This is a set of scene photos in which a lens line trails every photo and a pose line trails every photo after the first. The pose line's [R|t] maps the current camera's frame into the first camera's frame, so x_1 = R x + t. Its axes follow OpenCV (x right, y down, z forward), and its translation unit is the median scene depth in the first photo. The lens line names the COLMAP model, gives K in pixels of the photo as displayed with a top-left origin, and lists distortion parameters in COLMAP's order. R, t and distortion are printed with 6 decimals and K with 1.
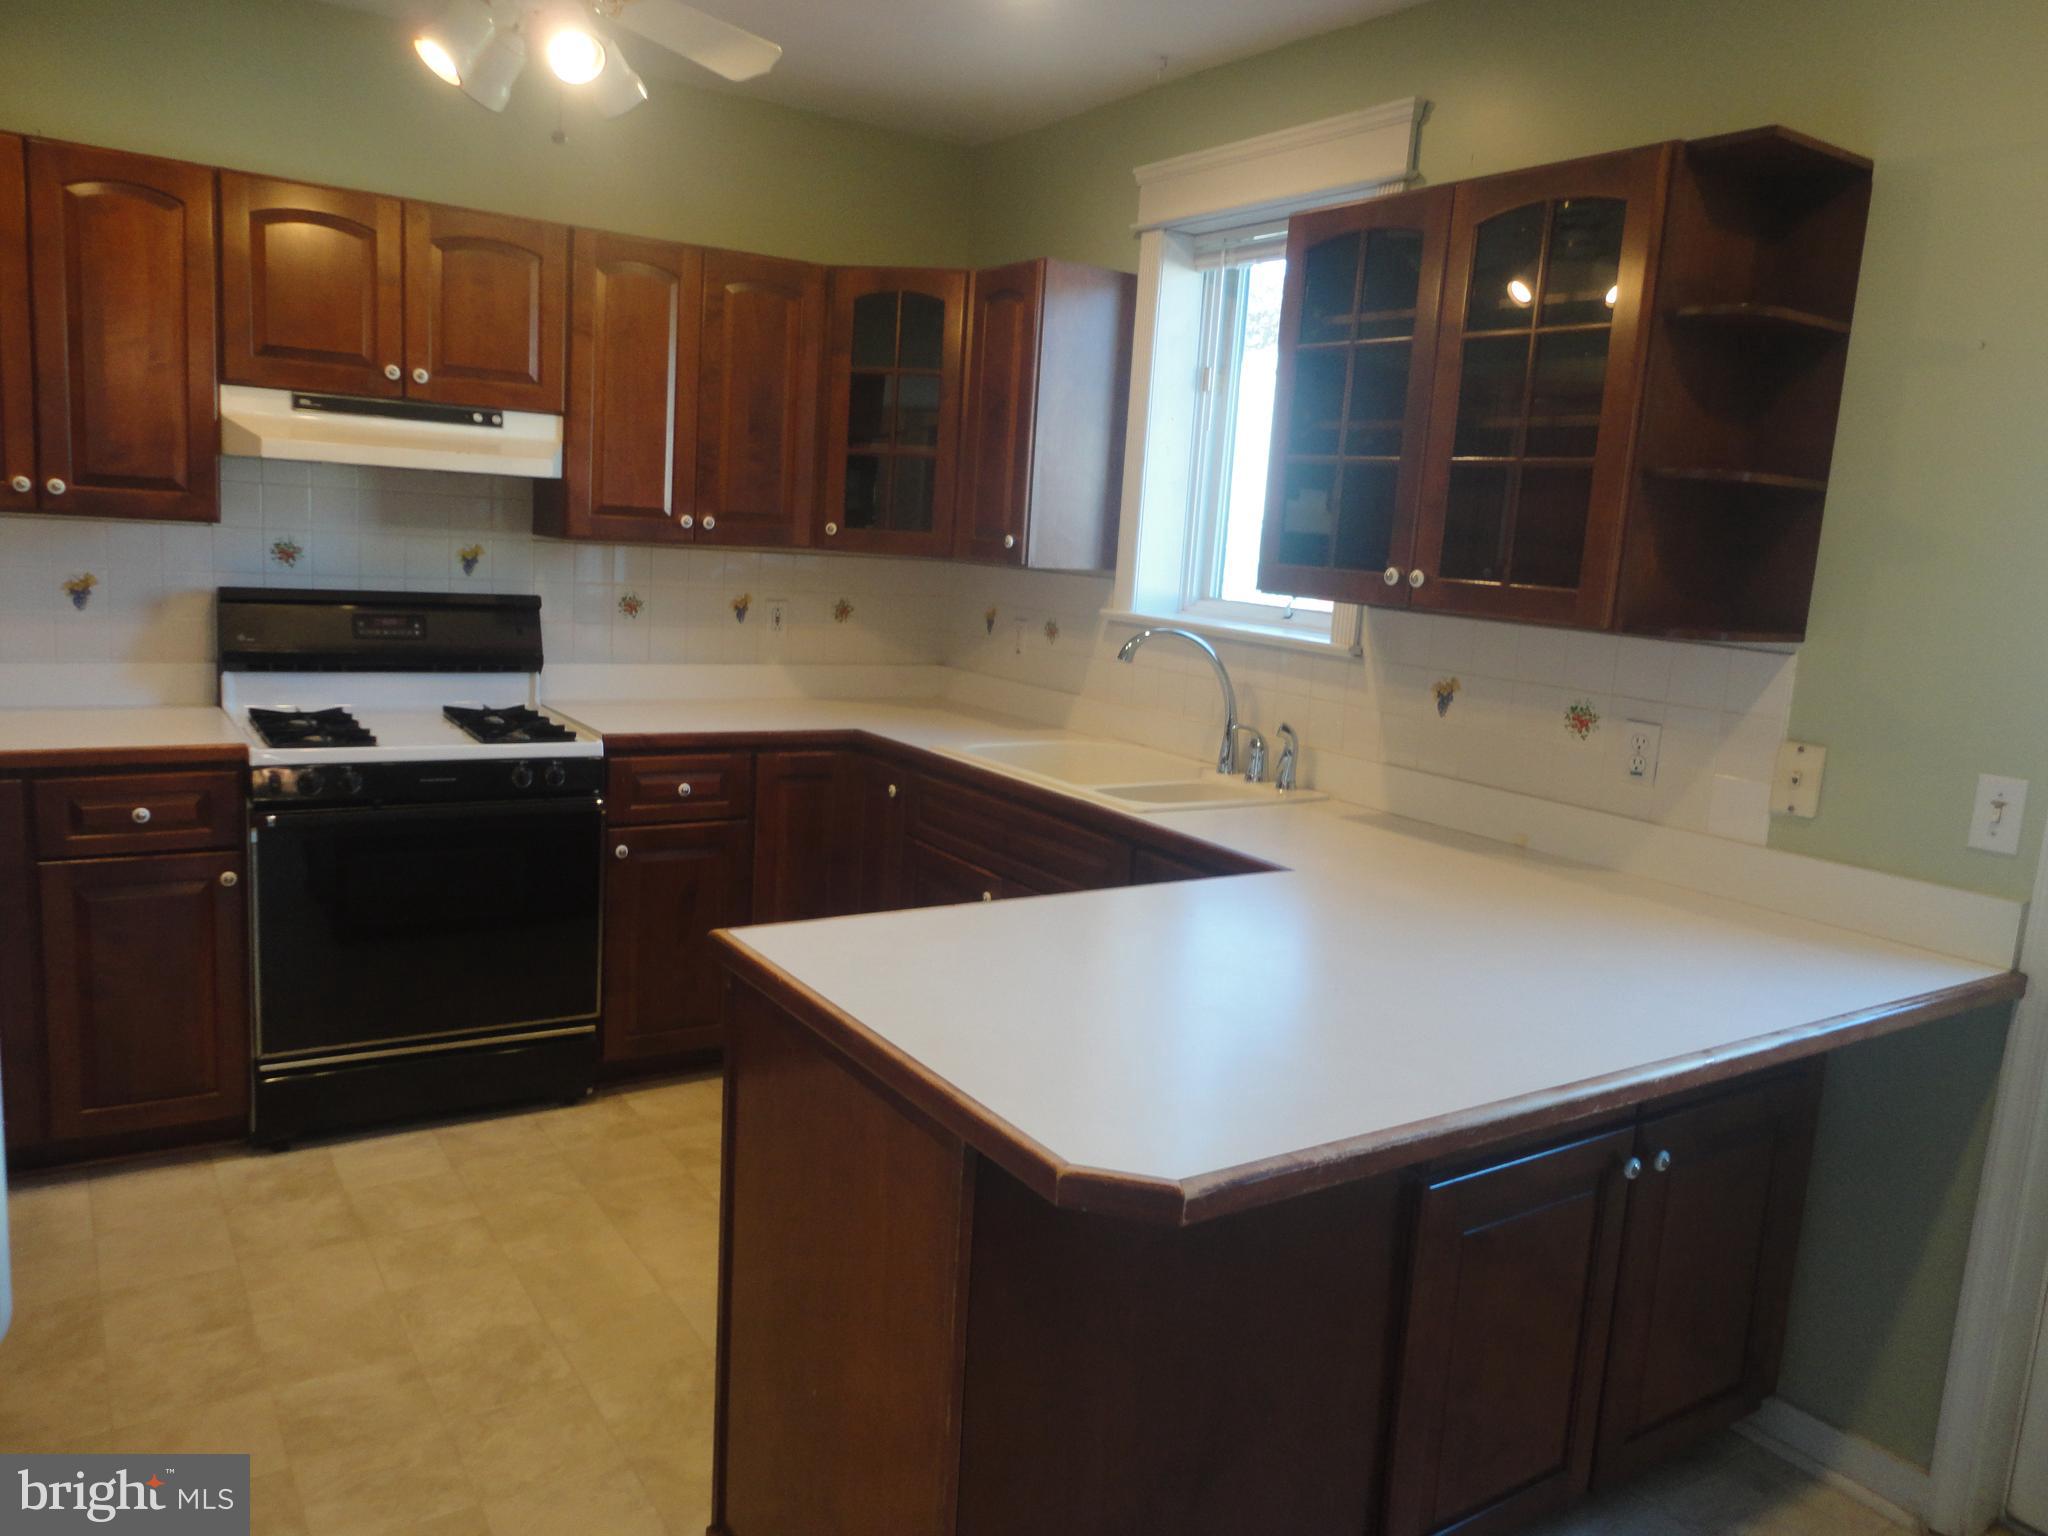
lens RADIAL K [[1490.6, 0, 1034.3], [0, 1490.6, 766.4], [0, 0, 1]] dist [0.001472, 0.023449]
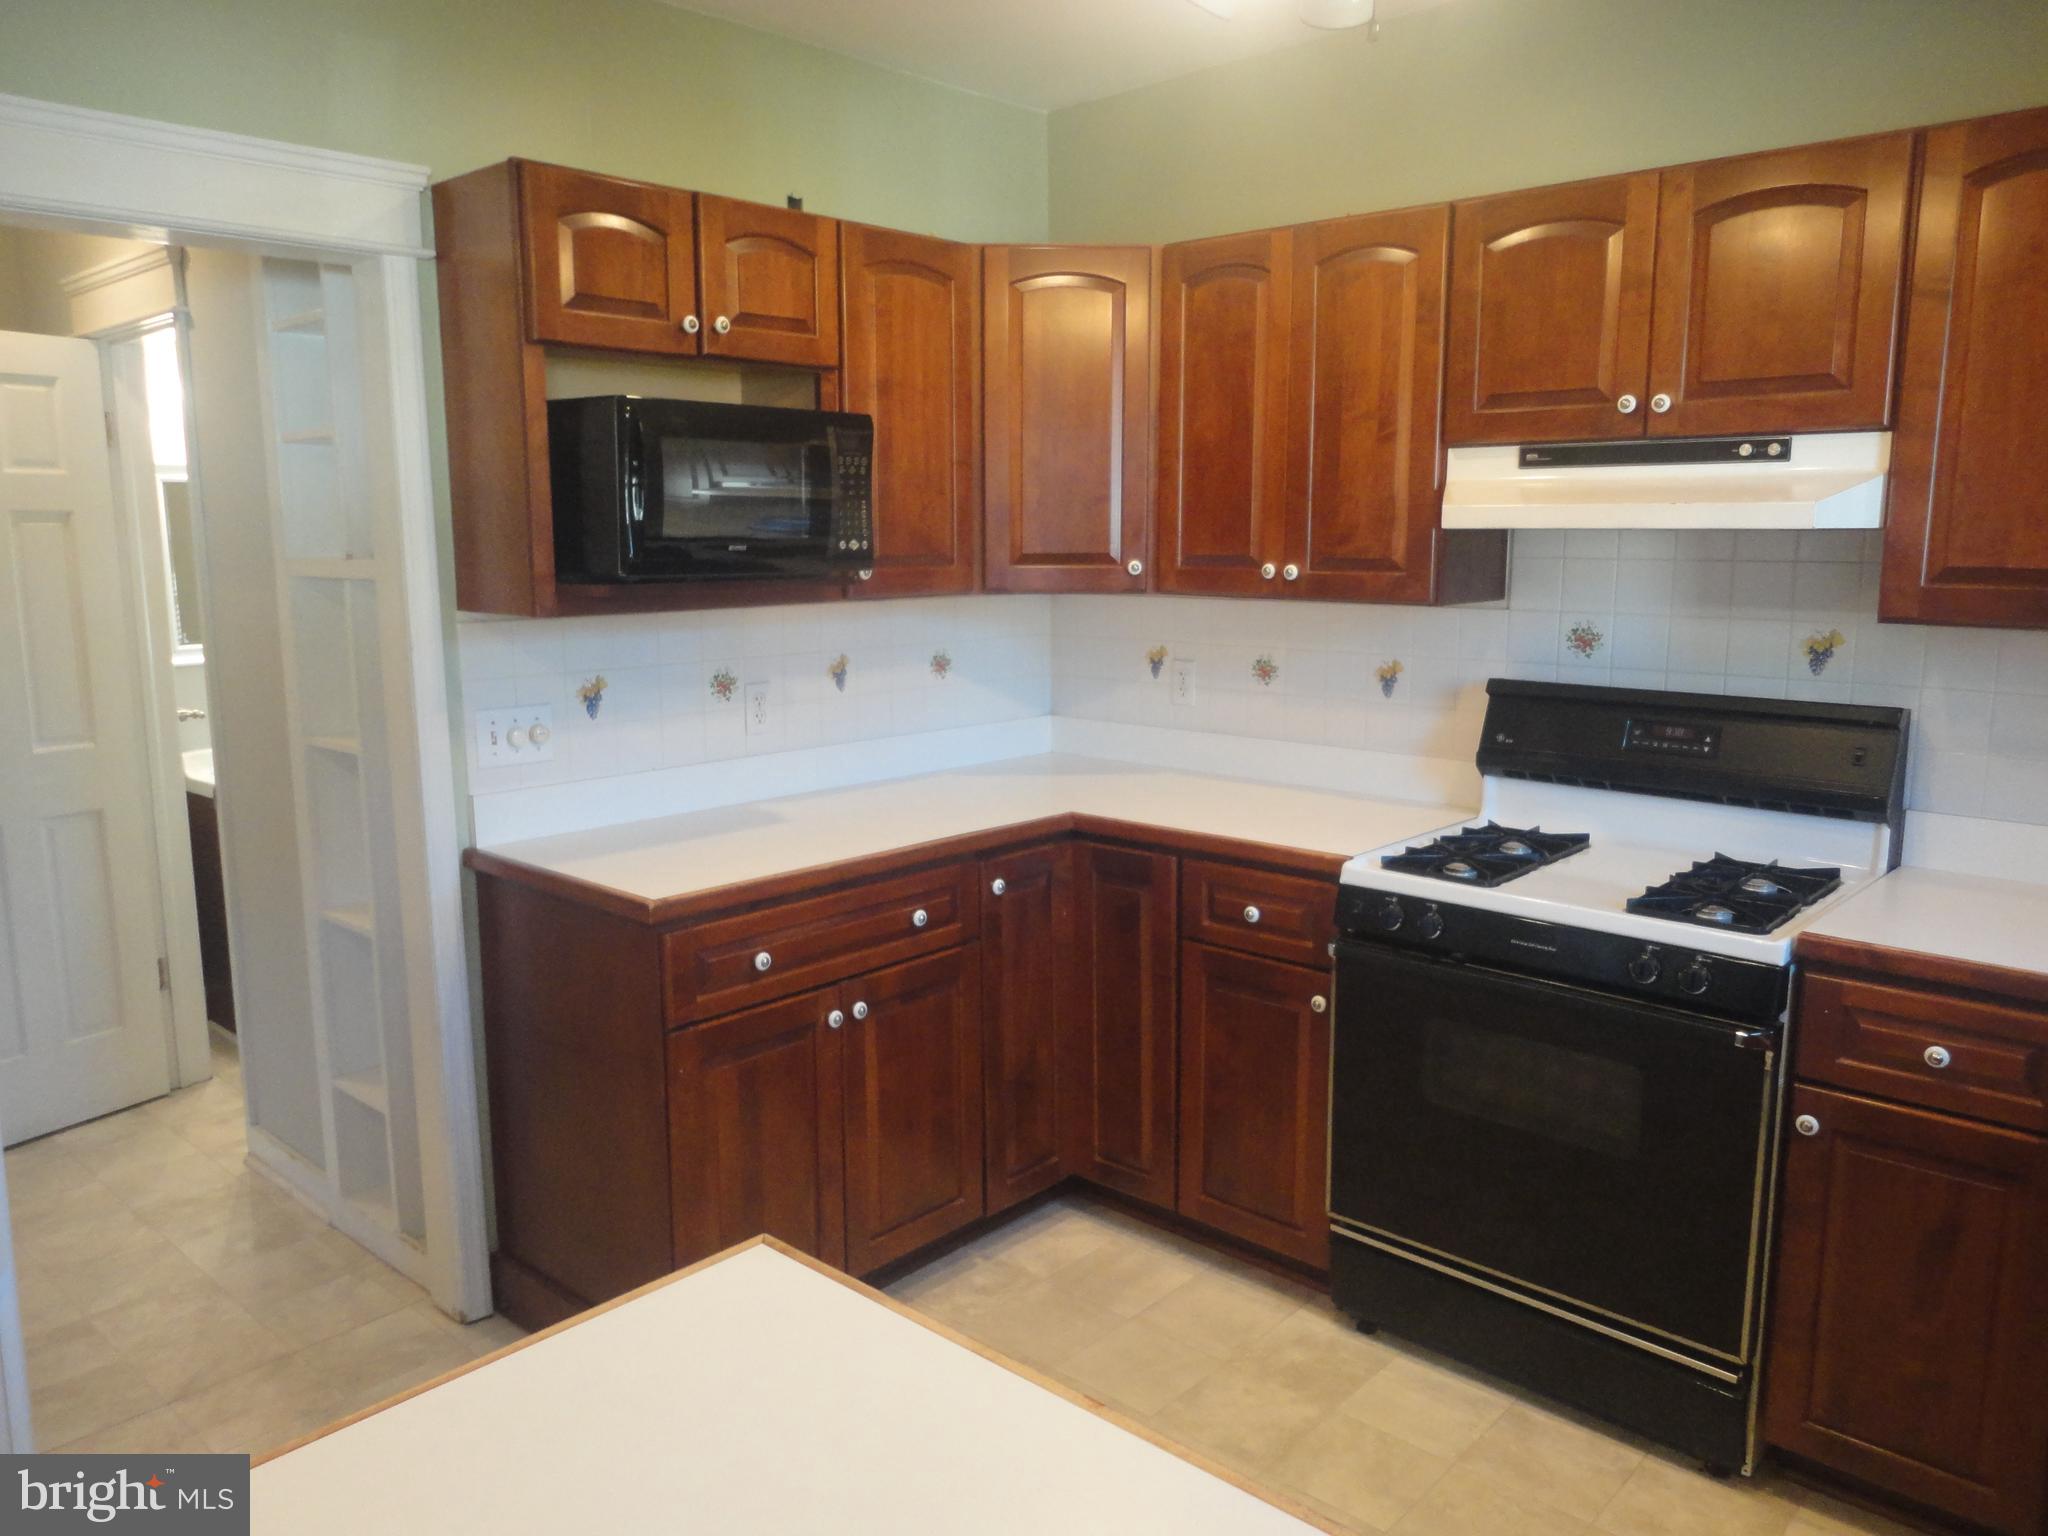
lens RADIAL K [[1490.6, 0, 1029.1], [0, 1490.6, 771.5], [0, 0, 1]] dist [0.001472, 0.023449]
pose [[0.244728, 0.096151, -0.964812, 0.227882], [-0.144413, 0.987586, 0.061790, -0.079244], [0.958777, 0.124209, 0.255576, 0.512267]]
